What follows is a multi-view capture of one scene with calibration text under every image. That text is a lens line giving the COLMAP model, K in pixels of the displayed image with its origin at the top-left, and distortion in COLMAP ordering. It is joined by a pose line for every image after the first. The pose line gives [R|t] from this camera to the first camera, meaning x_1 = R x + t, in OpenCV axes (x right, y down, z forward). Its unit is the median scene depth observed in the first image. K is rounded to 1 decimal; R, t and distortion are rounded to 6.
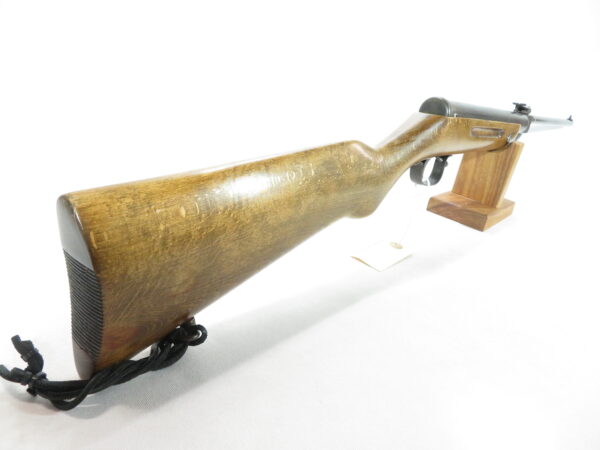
lens RADIAL K [[430.7, 0, 300.0], [0, 430.7, 225.0], [0, 0, 1]] dist [0.006122, 0.002597]
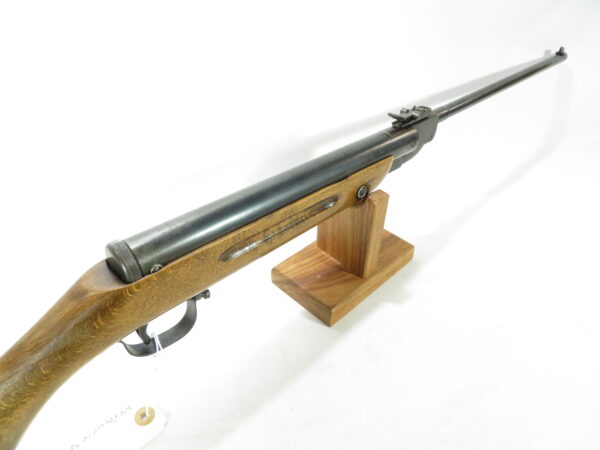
lens RADIAL K [[430.7, 0, 300.0], [0, 430.7, 225.0], [0, 0, 1]] dist [0.006122, 0.002597]
pose [[0.974567, -0.052944, -0.217754, 1.209222], [0.113606, 0.954297, 0.276424, -0.803675], [0.193167, -0.294132, 0.936041, 0.927494]]
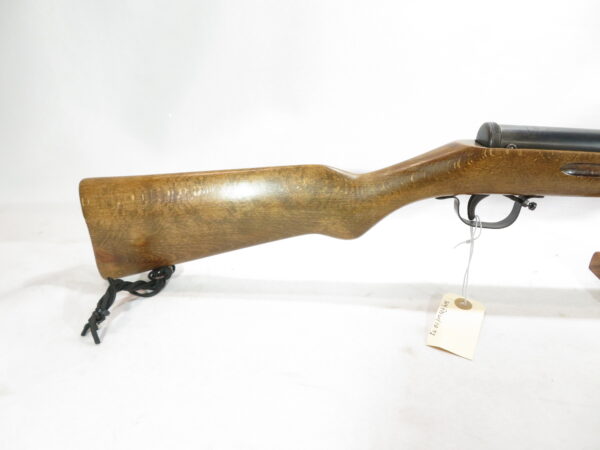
lens RADIAL K [[430.7, 0, 300.0], [0, 430.7, 225.0], [0, 0, 1]] dist [0.006122, 0.002597]
pose [[0.586950, 0.196500, -0.785416, 1.373740], [-0.192344, 0.976170, 0.100483, -0.205814], [0.786444, 0.092092, 0.610758, 0.448855]]
